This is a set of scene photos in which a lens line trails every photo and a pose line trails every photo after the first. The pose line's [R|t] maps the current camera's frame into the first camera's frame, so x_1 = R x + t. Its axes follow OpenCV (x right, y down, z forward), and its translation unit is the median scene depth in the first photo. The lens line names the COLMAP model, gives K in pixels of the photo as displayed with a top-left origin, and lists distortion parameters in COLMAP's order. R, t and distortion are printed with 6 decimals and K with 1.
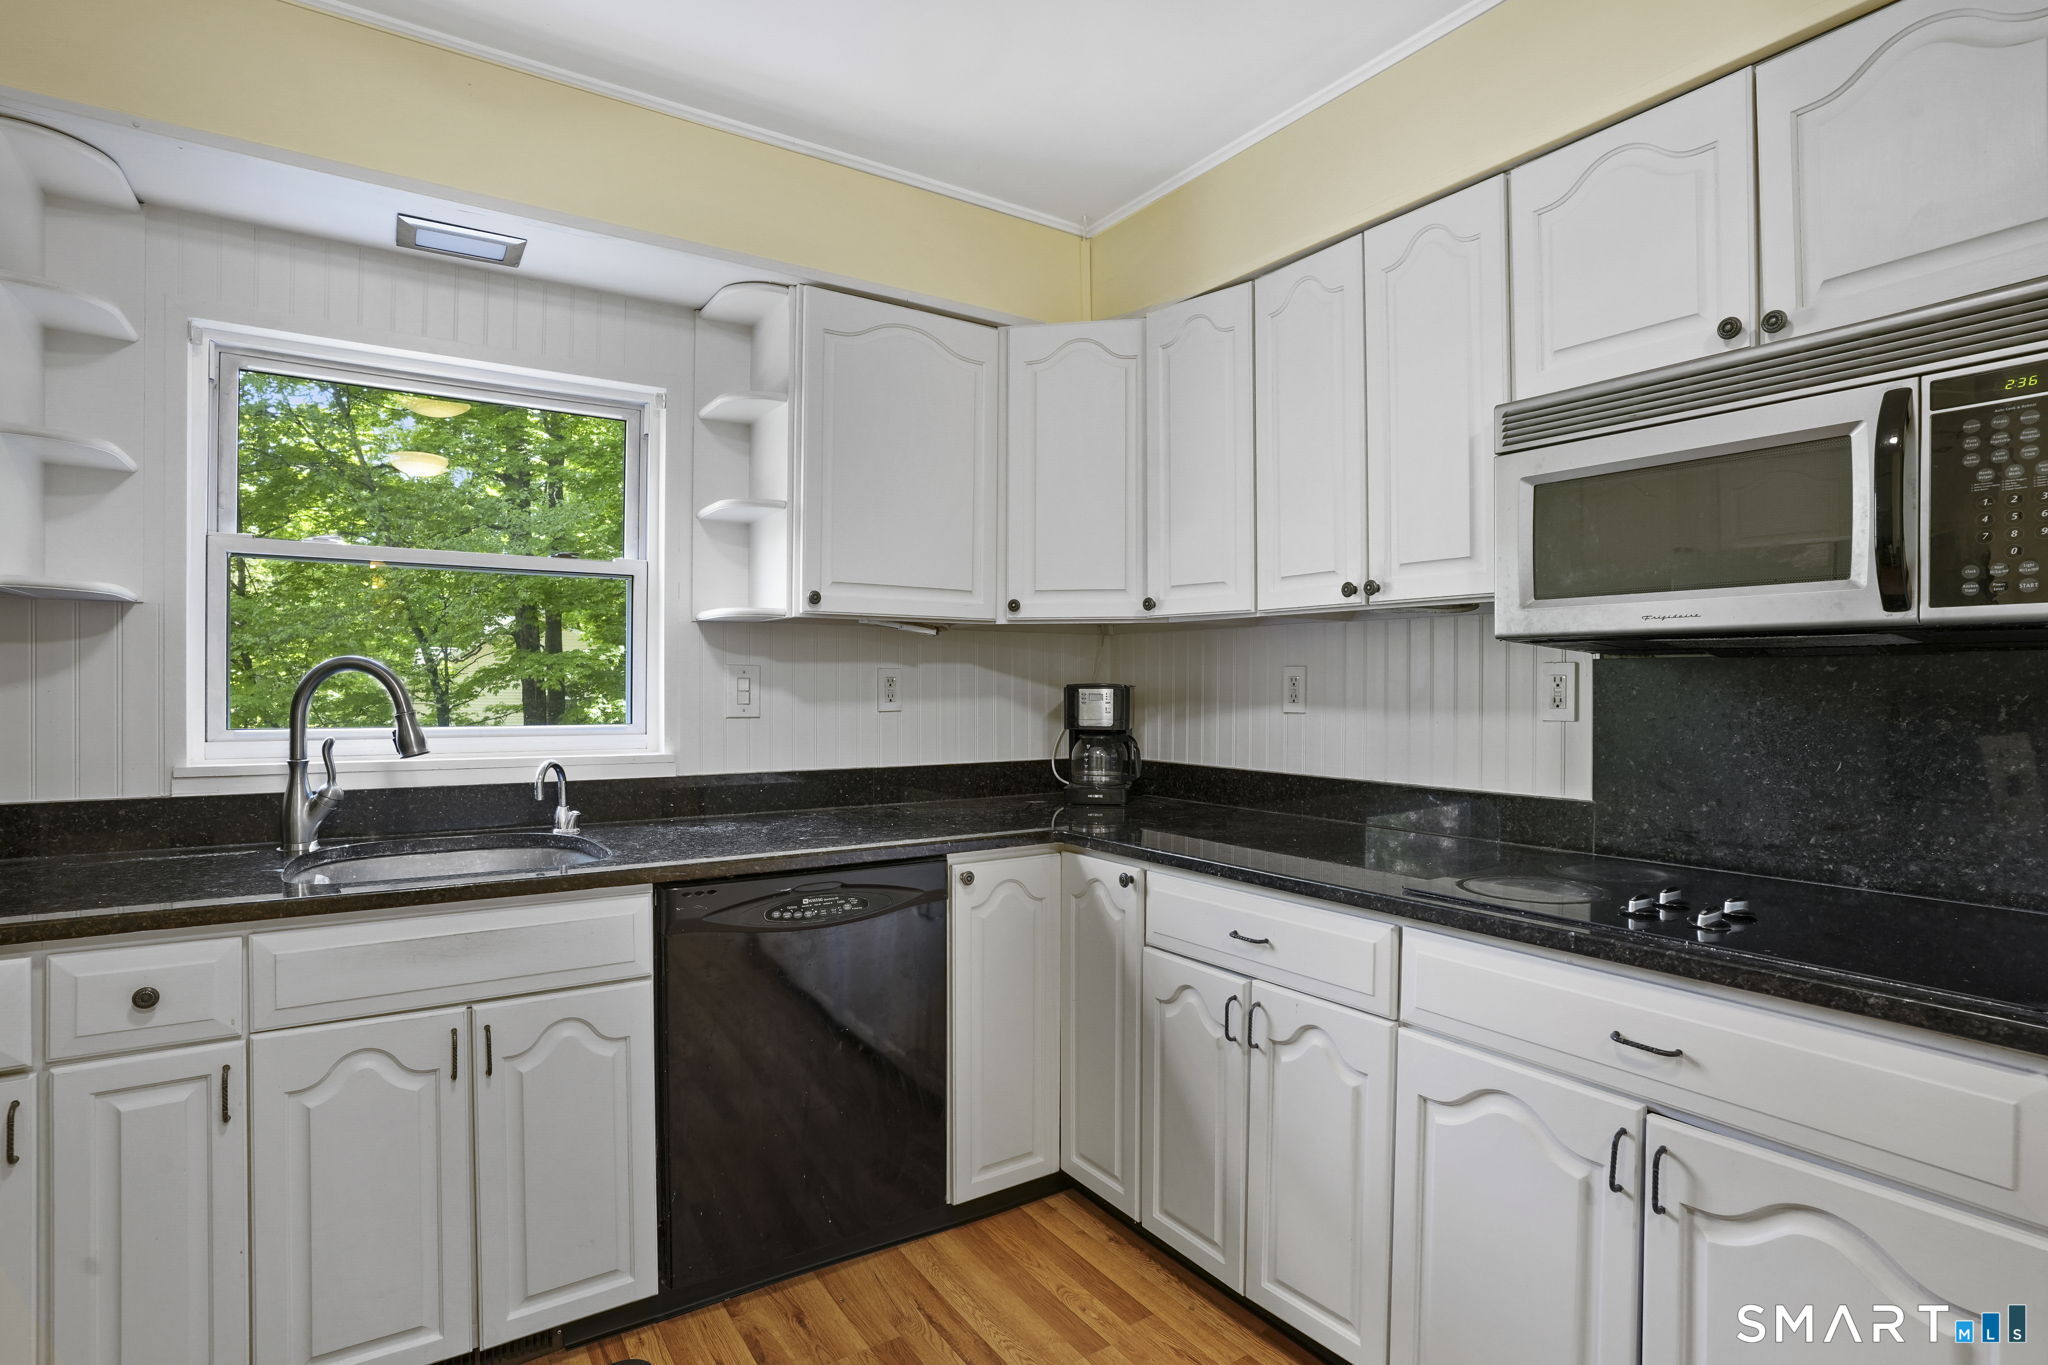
lens RADIAL K [[1020.0, 0, 1027.1], [0, 1020.0, 687.9], [0, 0, 1]] dist [-0.087290, 0.045243]
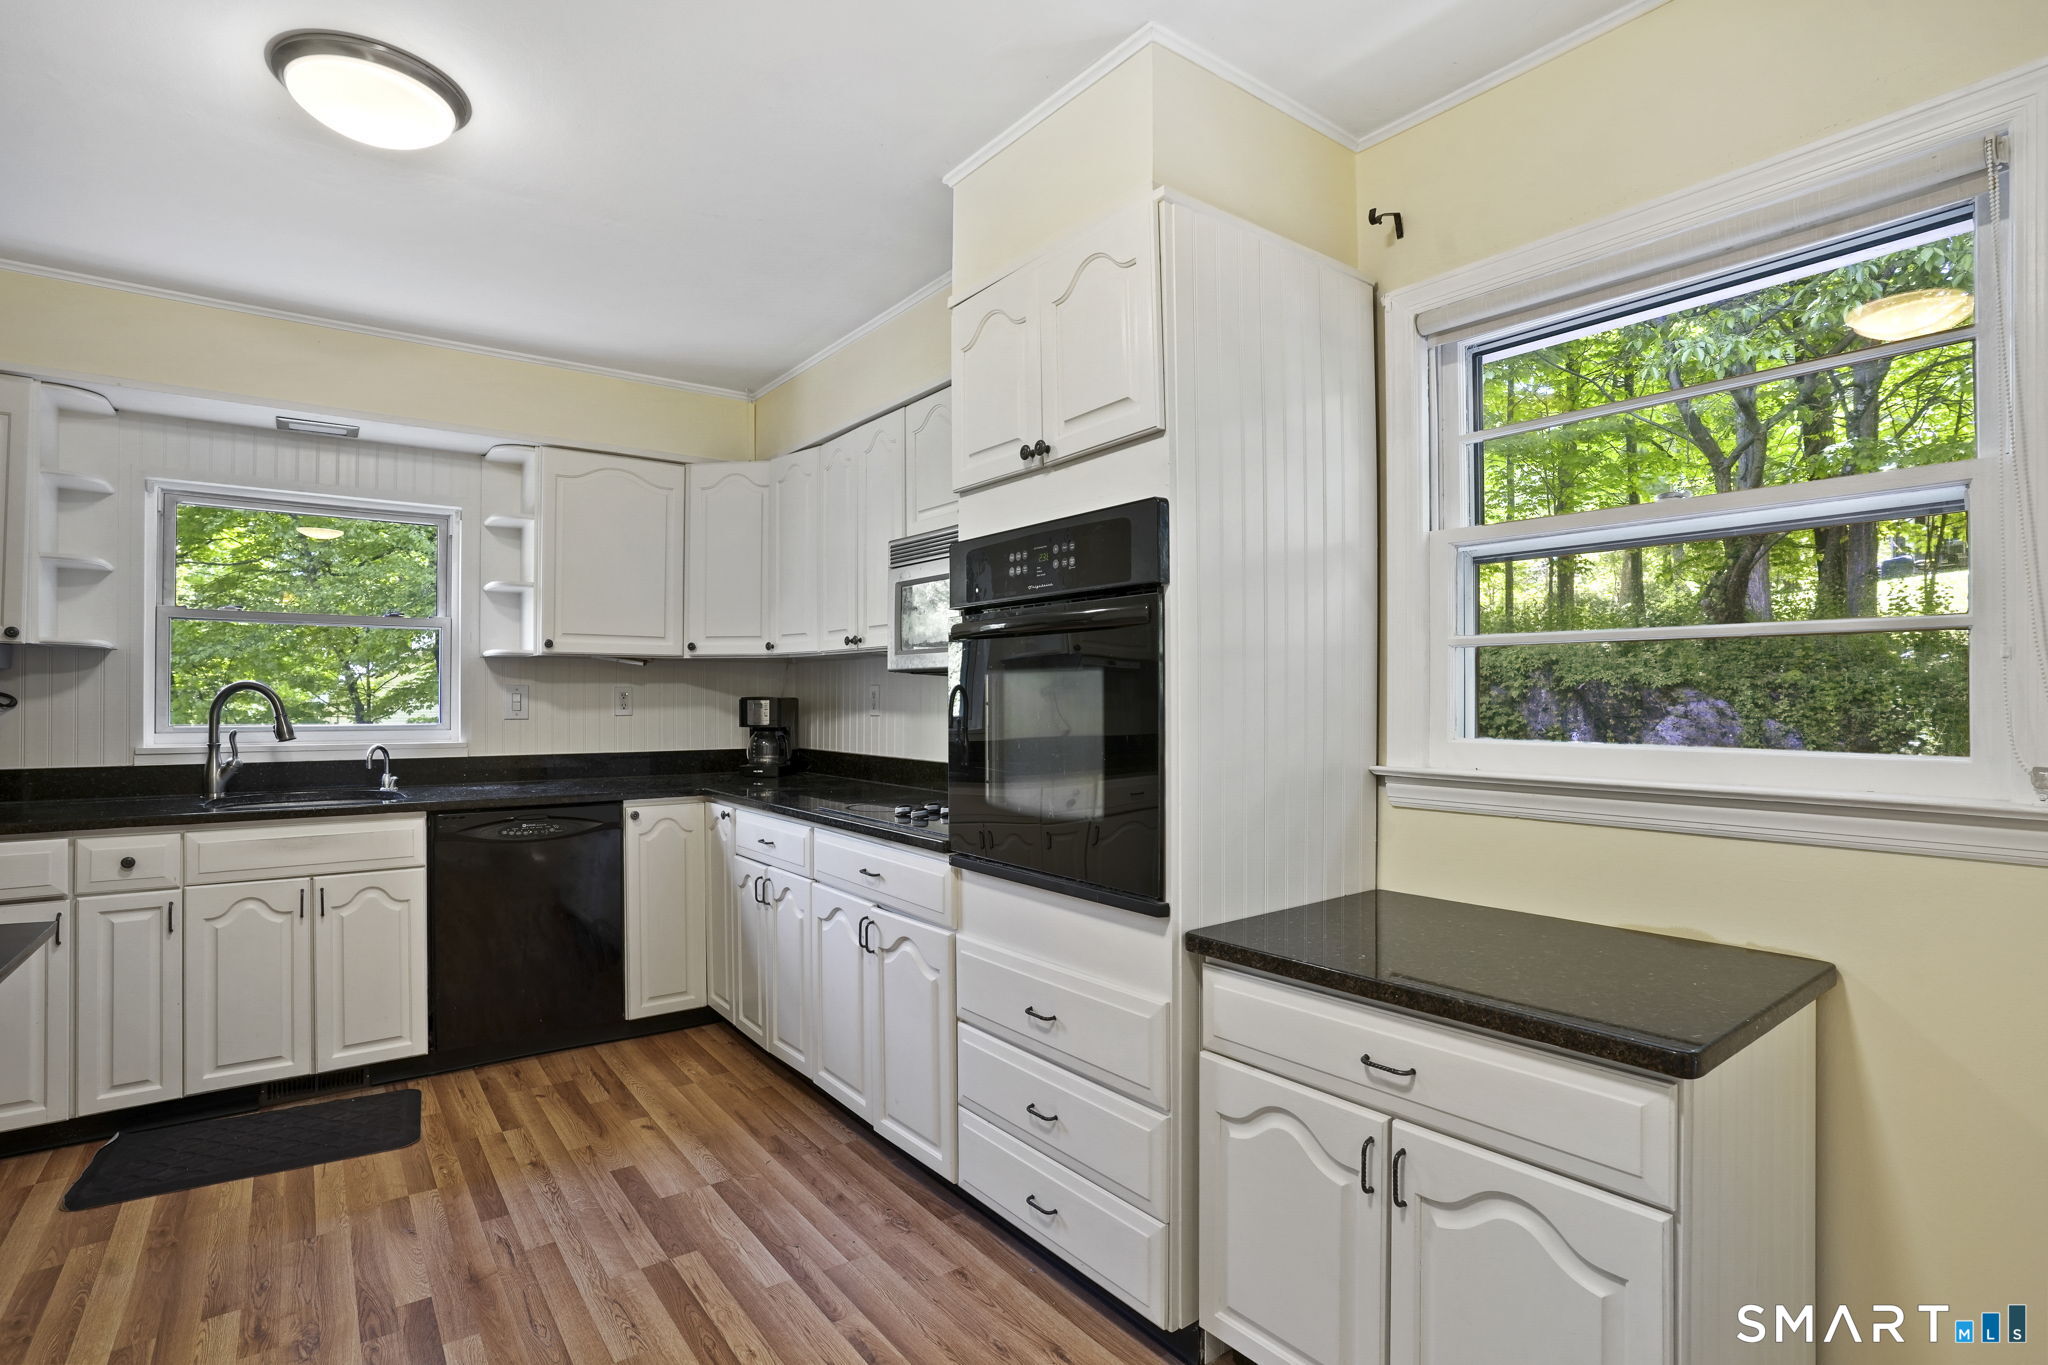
lens RADIAL K [[998.8, 0, 1024.9], [0, 998.8, 691.5], [0, 0, 1]] dist [-0.085320, 0.040187]
pose [[0.998213, -0.001377, 0.059746, 0.518024], [0.001907, 0.999959, -0.008812, 0.002261], [-0.059732, 0.008910, 0.998175, -0.682190]]
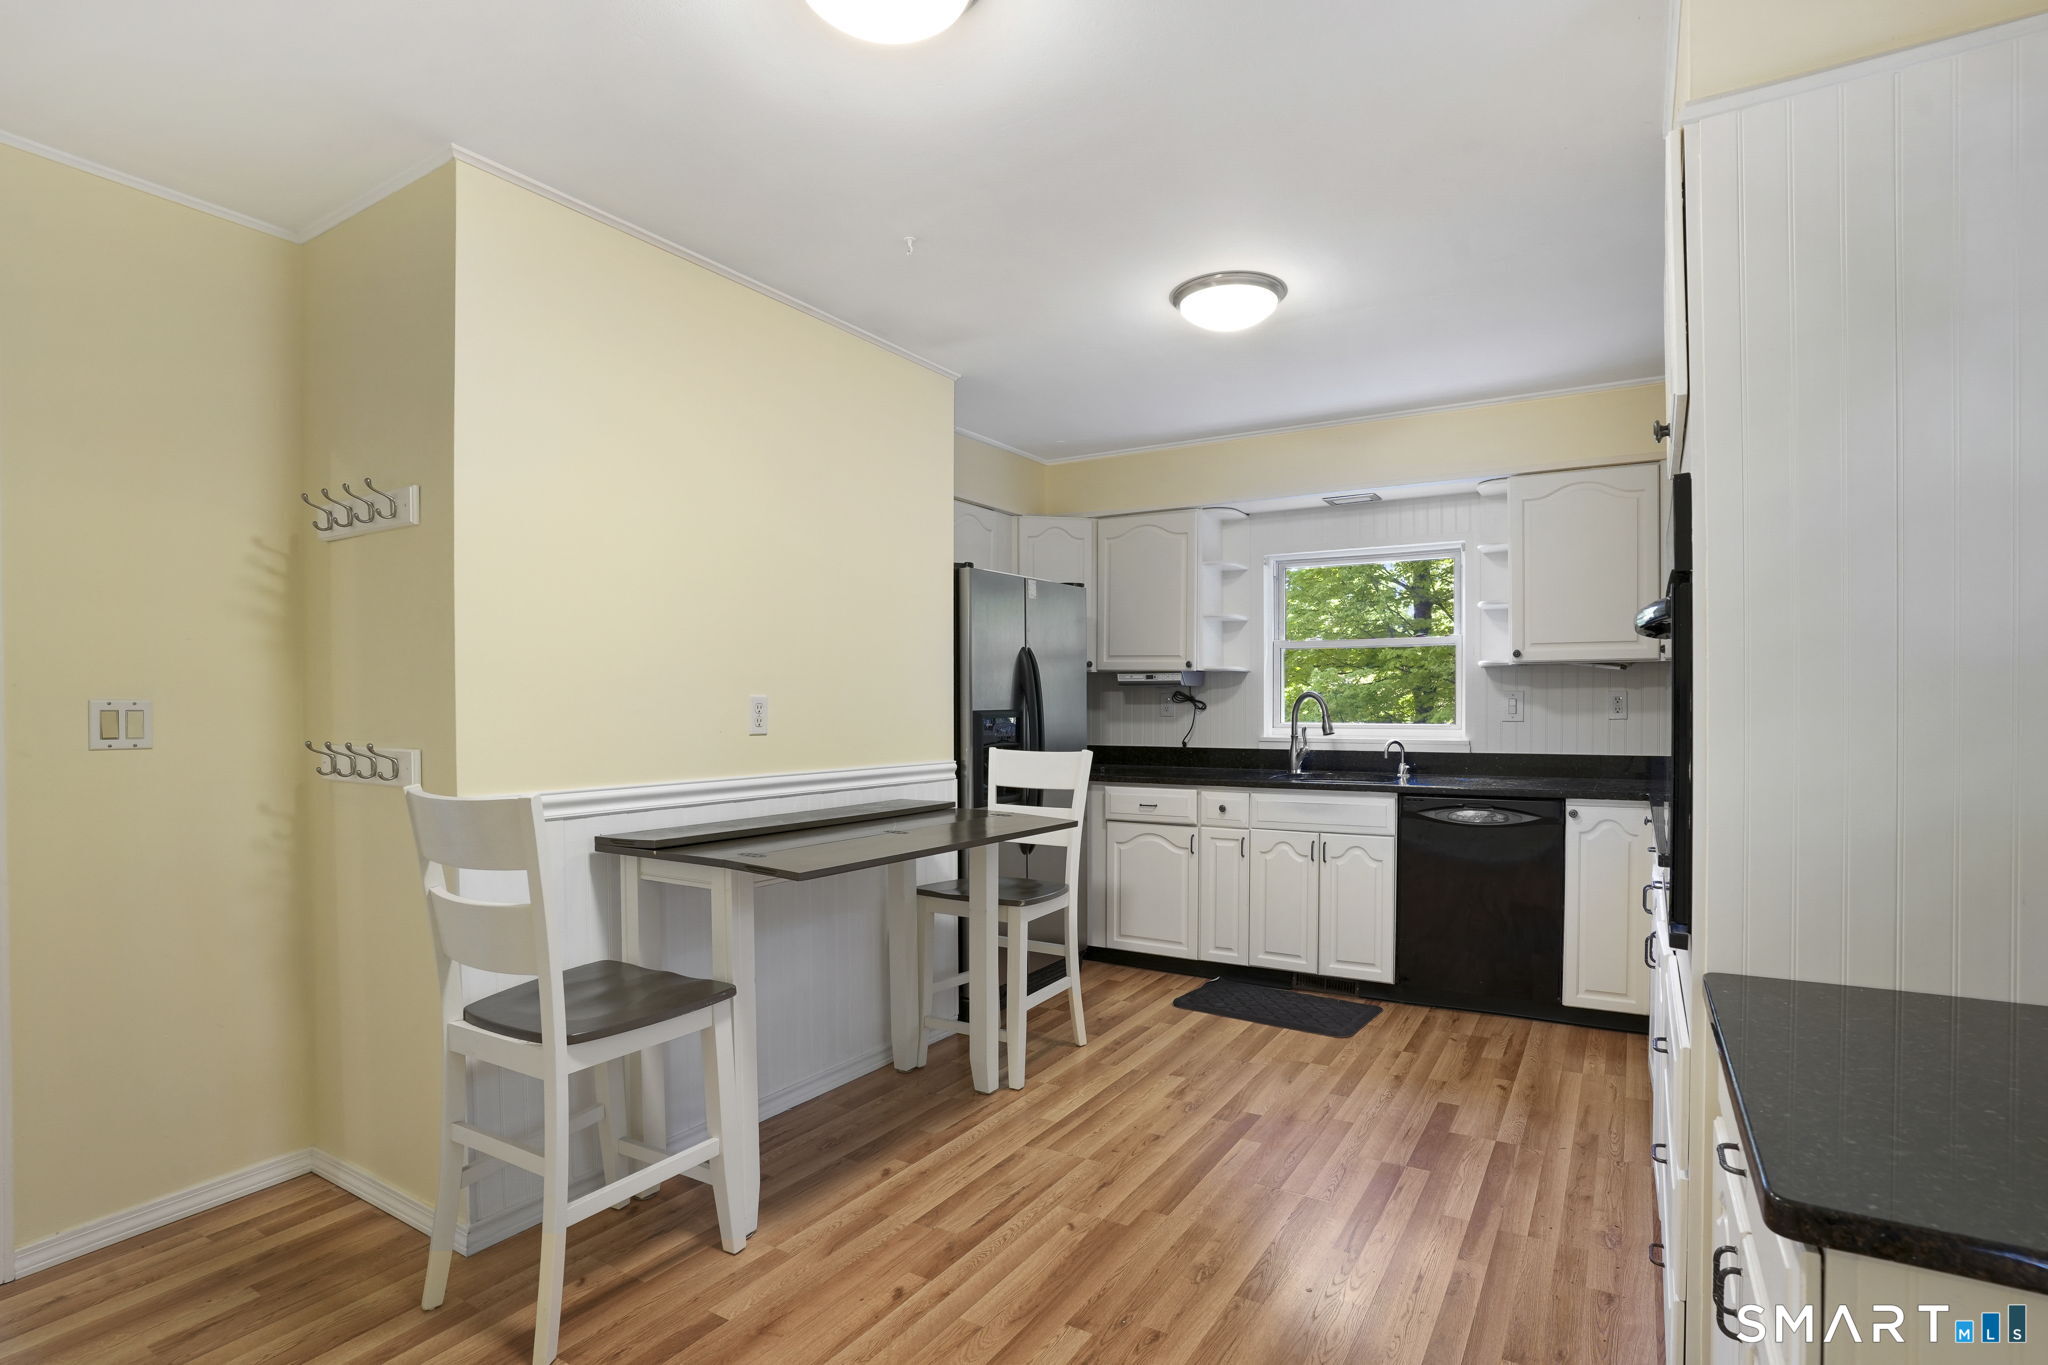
lens RADIAL K [[1011.3, 0, 1028.6], [0, 1011.3, 718.9], [0, 0, 1]] dist [-0.101370, 0.065360]
pose [[0.421515, 0.008155, -0.906785, 1.165220], [0.003166, 0.999940, 0.010464, 0.005871], [0.906816, -0.007281, 0.421464, -0.593522]]
